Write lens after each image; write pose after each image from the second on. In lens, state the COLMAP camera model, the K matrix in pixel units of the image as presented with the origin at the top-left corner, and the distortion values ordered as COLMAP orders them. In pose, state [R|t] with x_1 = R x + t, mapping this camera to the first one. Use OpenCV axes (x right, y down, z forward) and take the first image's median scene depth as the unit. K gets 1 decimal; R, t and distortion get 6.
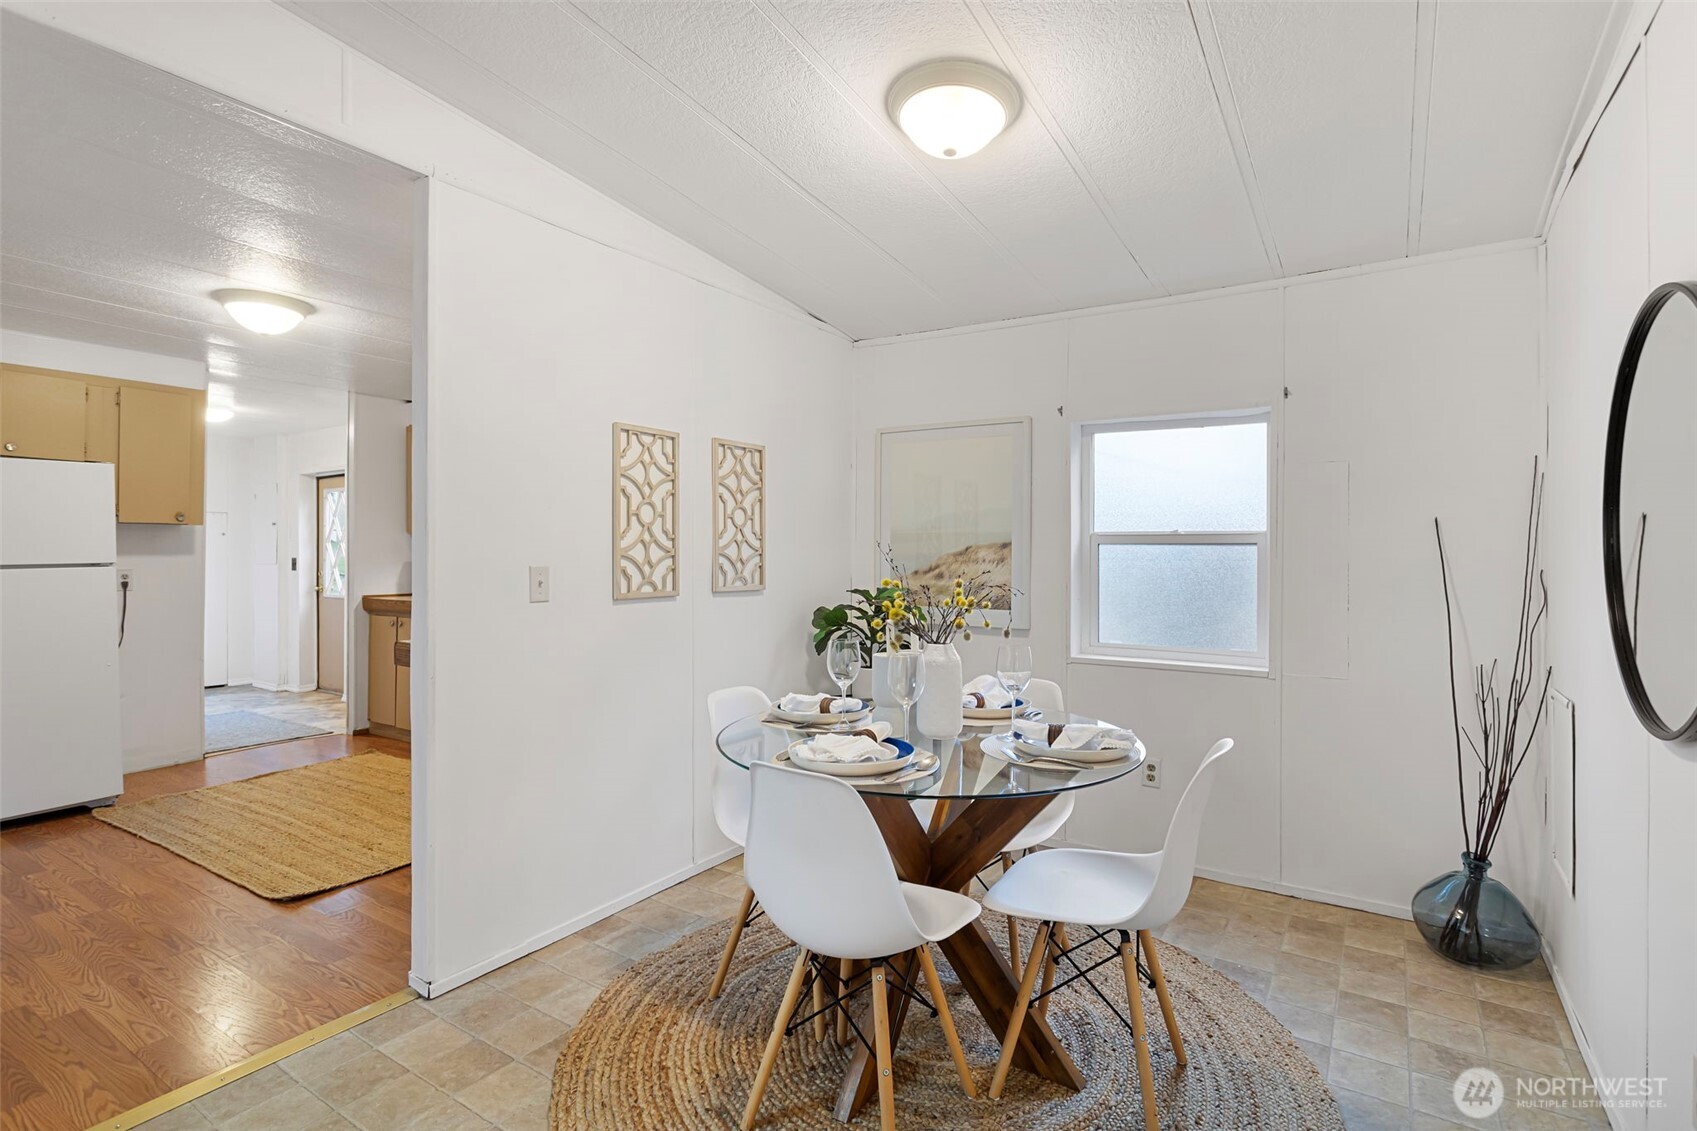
lens RADIAL K [[833.1, 0, 848.5], [0, 833.1, 565.5], [0, 0, 1]] dist [-0.034369, 0.029596]
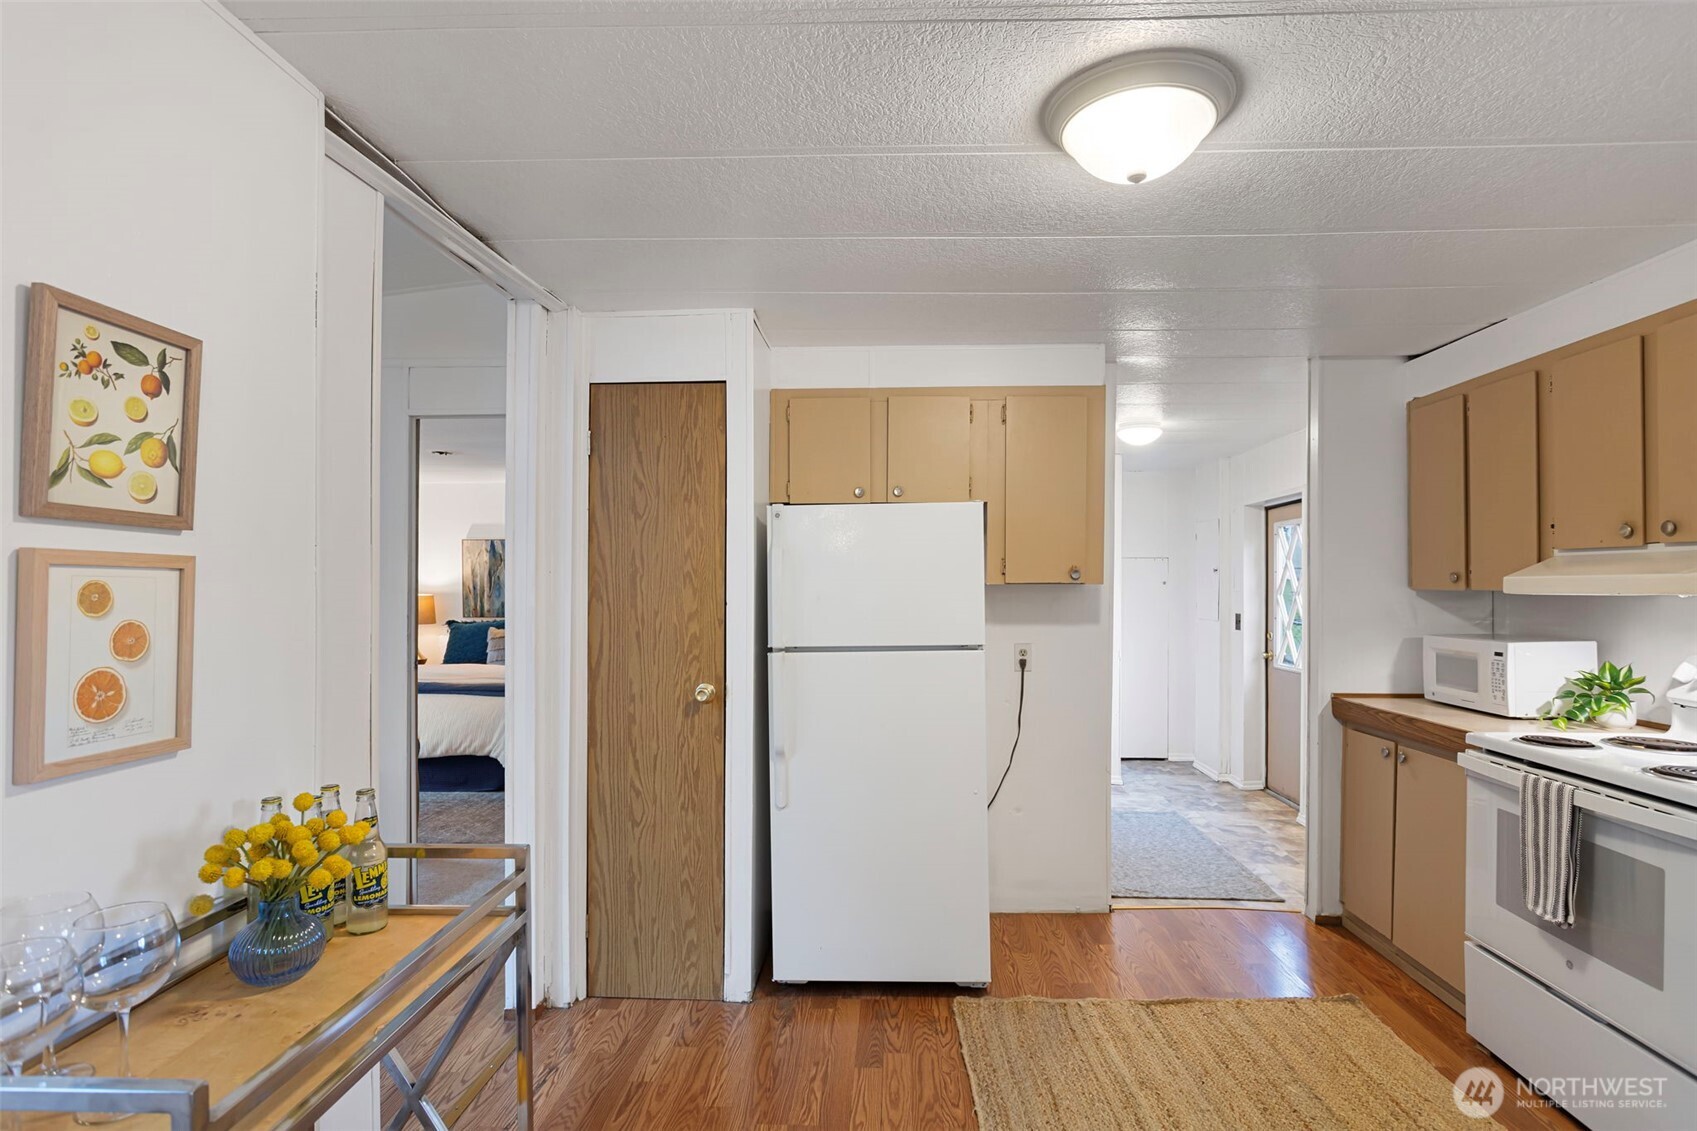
lens RADIAL K [[833.1, 0, 848.5], [0, 833.1, 565.5], [0, 0, 1]] dist [-0.034369, 0.029596]
pose [[0.500429, -0.017726, -0.865596, -0.239034], [-0.016615, 0.999410, -0.030072, -0.032824], [0.865618, 0.029431, 0.499839, 0.386746]]
